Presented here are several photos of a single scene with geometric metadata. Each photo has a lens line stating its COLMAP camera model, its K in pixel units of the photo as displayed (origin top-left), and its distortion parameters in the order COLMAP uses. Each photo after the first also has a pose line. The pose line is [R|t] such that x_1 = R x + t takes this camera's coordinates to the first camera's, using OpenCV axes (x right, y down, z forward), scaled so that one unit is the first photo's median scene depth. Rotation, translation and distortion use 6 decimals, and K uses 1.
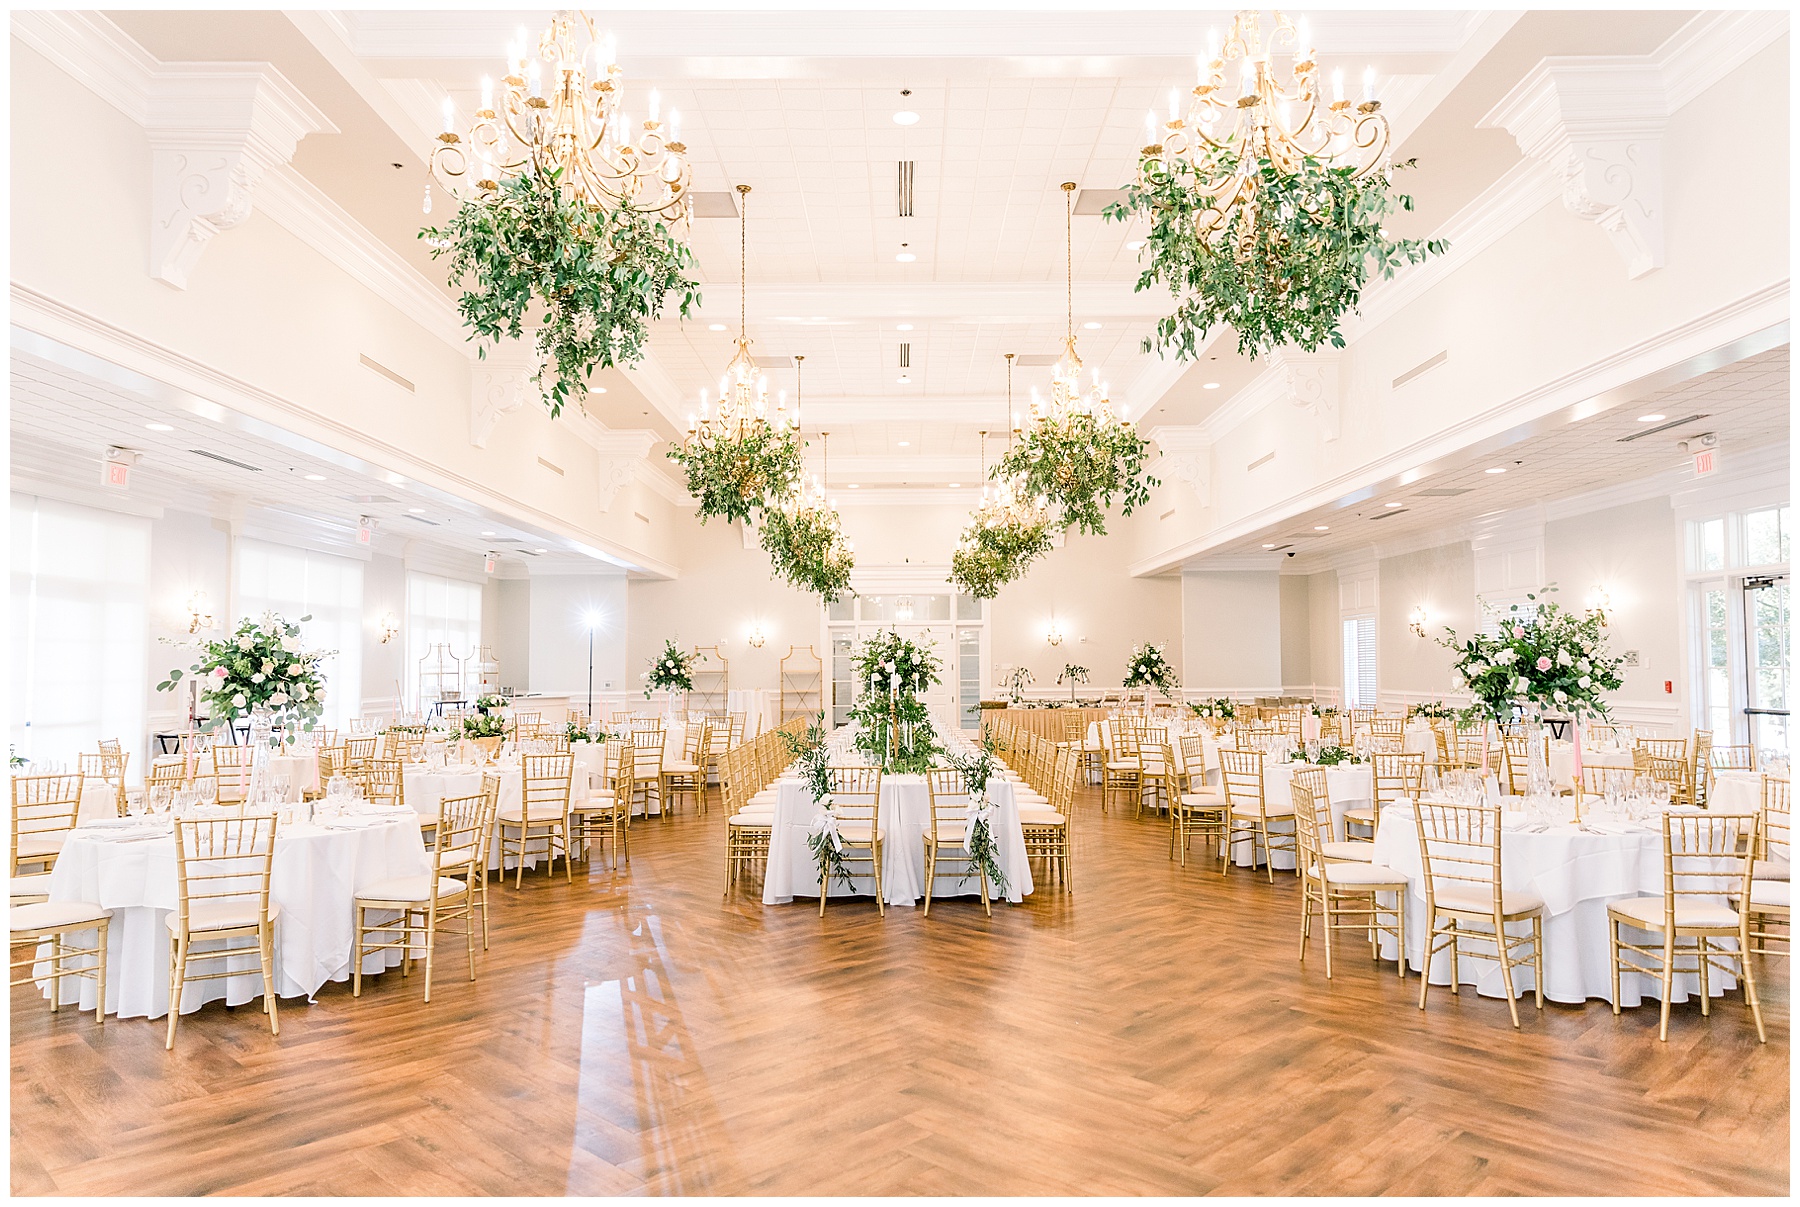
lens RADIAL K [[1252.1, 0, 886.3], [0, 1252.1, 600.6], [0, 0, 1]] dist [0.007165, -0.004228]
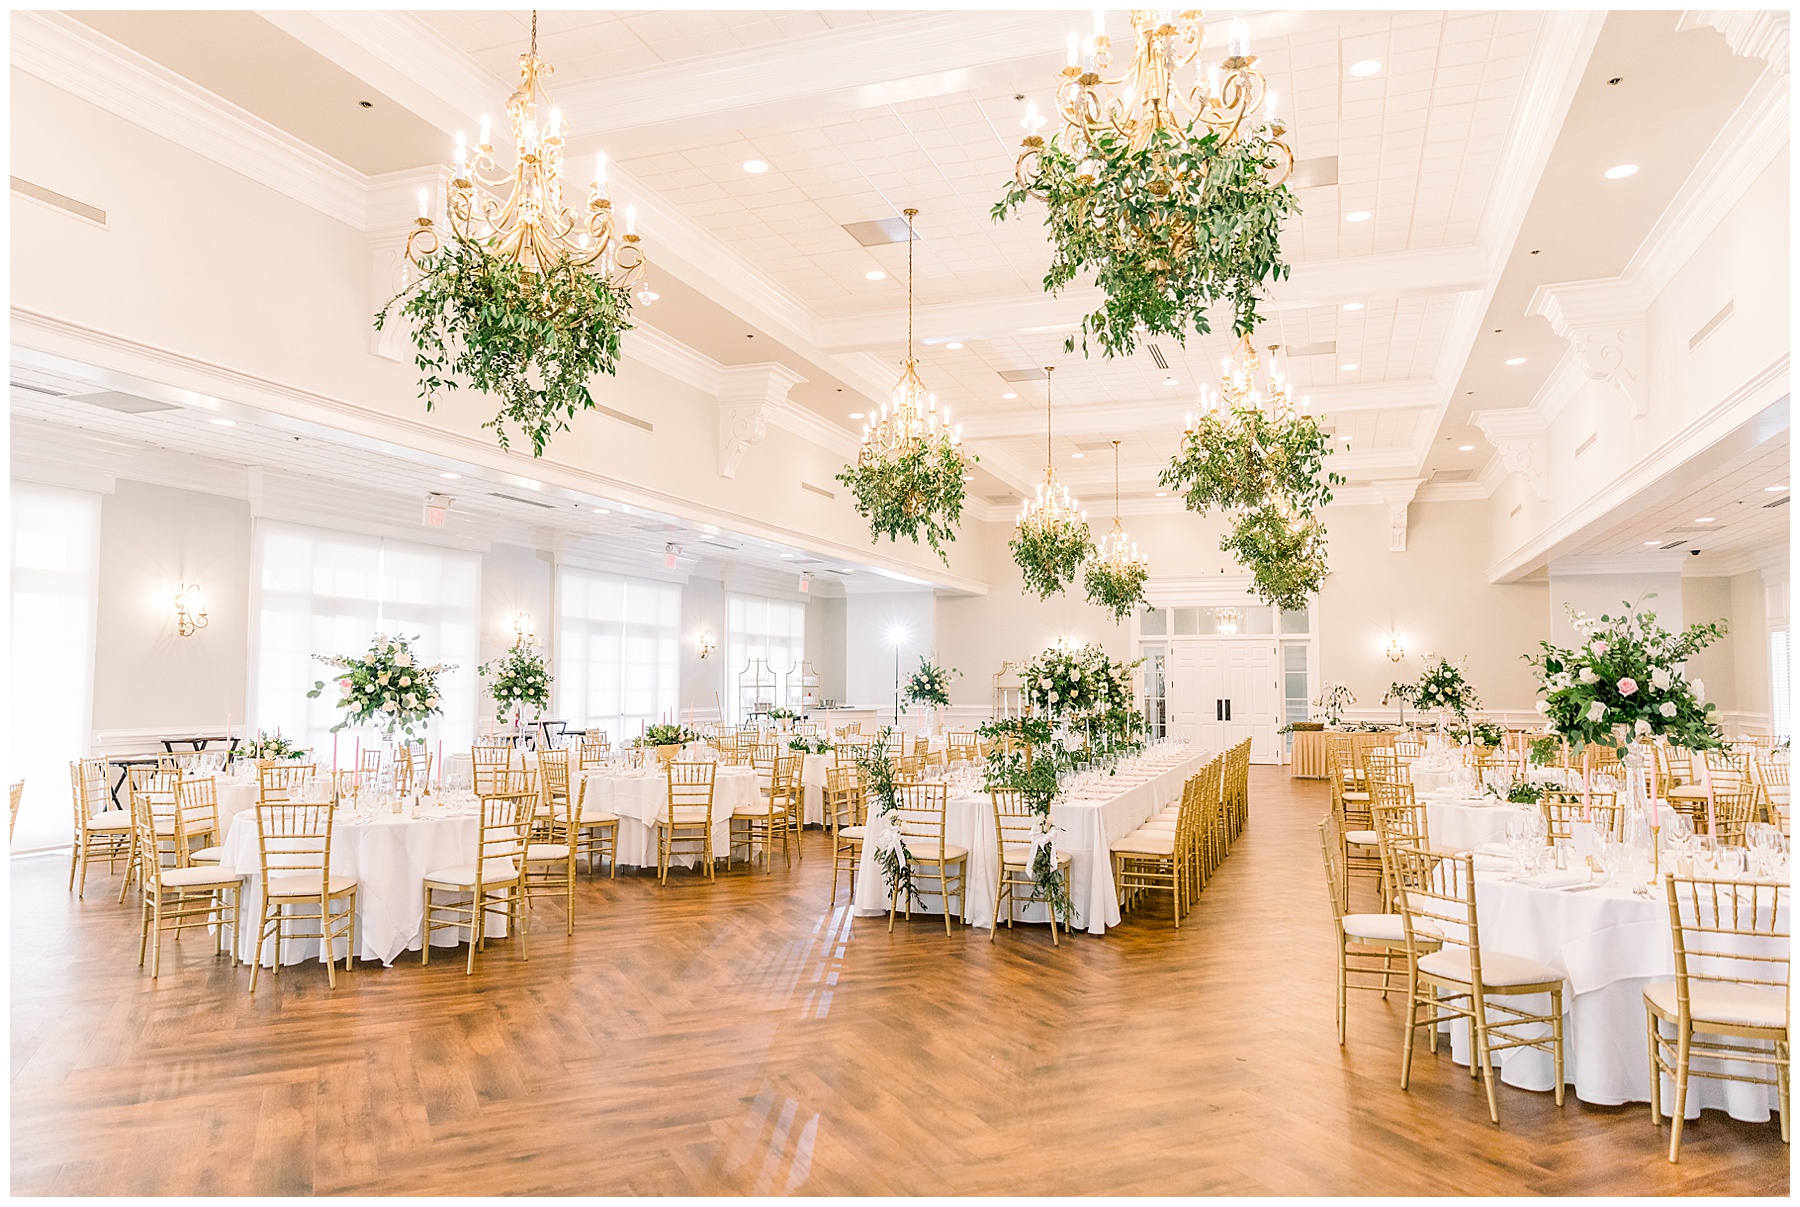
lens RADIAL K [[1252.1, 0, 806.1], [0, 1252.1, 599.4], [0, 0, 1]] dist [0.007165, -0.004228]
pose [[0.932018, -0.015929, -0.362061, 0.213749], [0.011249, 0.999824, -0.015030, 0.000221], [0.362237, 0.009936, 0.932033, 0.030120]]
